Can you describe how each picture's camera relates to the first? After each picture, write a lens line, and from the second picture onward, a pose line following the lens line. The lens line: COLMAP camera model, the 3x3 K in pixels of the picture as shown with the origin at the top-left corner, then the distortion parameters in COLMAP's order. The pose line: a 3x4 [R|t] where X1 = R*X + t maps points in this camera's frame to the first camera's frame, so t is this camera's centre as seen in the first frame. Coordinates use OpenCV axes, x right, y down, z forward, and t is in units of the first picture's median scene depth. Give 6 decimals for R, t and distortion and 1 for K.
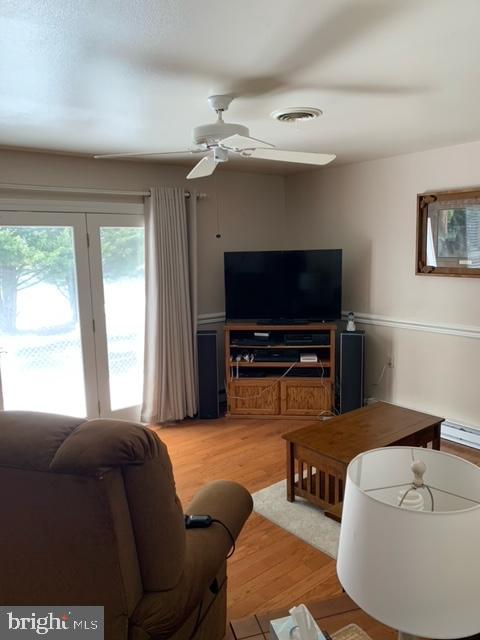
lens RADIAL K [[485.3, 0, 242.7], [0, 485.3, 320.3], [0, 0, 1]] dist [0.067410, -0.002123]
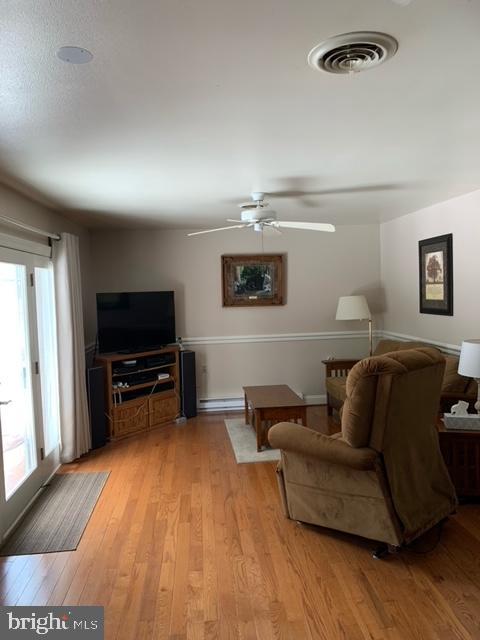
lens RADIAL K [[485.3, 0, 242.7], [0, 485.3, 320.3], [0, 0, 1]] dist [0.067410, -0.002123]
pose [[0.546767, -0.051622, 0.835692, -0.803080], [0.145408, 0.988785, -0.034057, 0.008538], [-0.824562, 0.140138, 0.548142, 0.114180]]
